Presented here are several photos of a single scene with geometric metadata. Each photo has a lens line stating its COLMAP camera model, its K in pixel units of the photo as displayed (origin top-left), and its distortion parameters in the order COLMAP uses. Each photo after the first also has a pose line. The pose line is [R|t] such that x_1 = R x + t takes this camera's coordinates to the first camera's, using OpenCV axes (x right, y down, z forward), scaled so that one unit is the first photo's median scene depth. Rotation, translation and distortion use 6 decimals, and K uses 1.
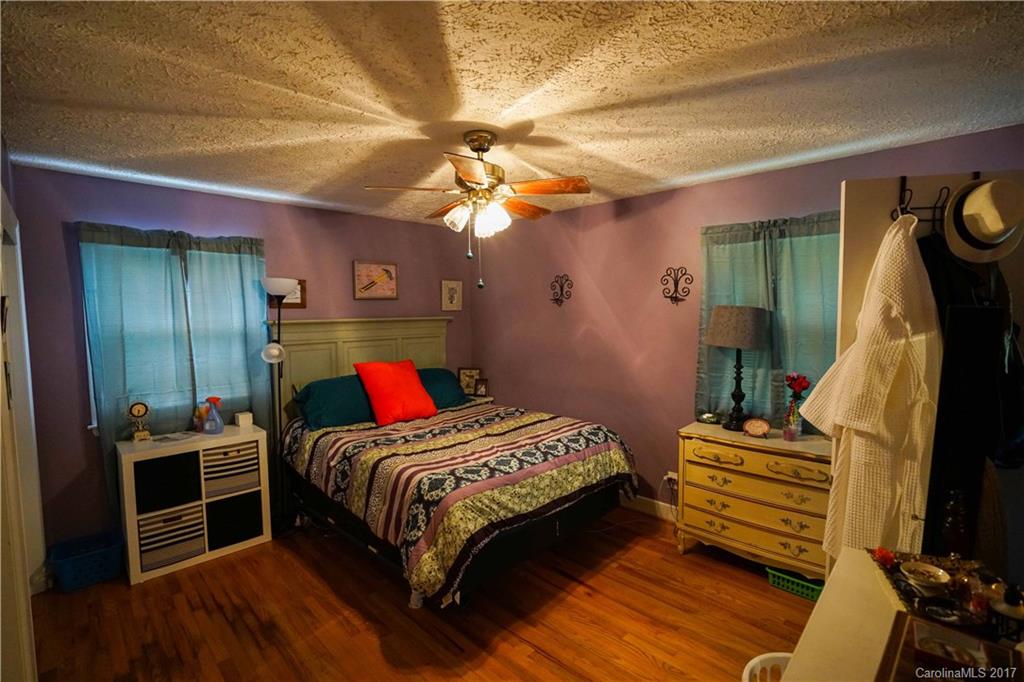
lens RADIAL K [[468.2, 0, 512.0], [0, 468.2, 341.0], [0, 0, 1]] dist [-0.065667, 0.029937]
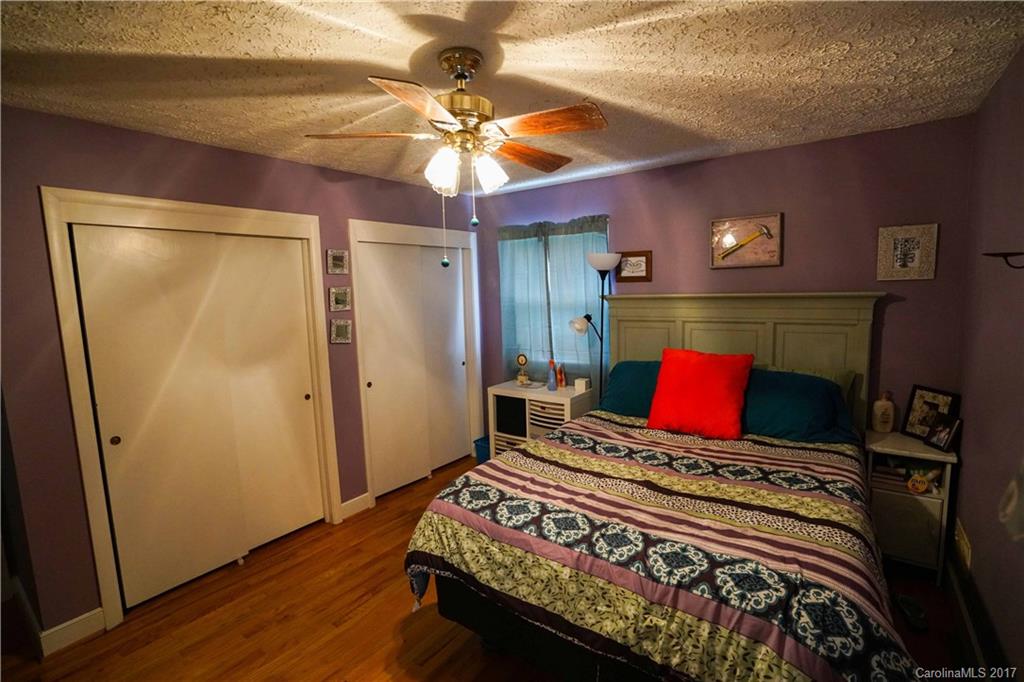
lens RADIAL K [[468.2, 0, 512.0], [0, 468.2, 341.0], [0, 0, 1]] dist [-0.065667, 0.029937]
pose [[0.154983, 0.115975, -0.981086, 0.555376], [-0.035597, 0.993096, 0.111771, -0.061341], [0.987276, 0.017601, 0.158042, 0.756865]]
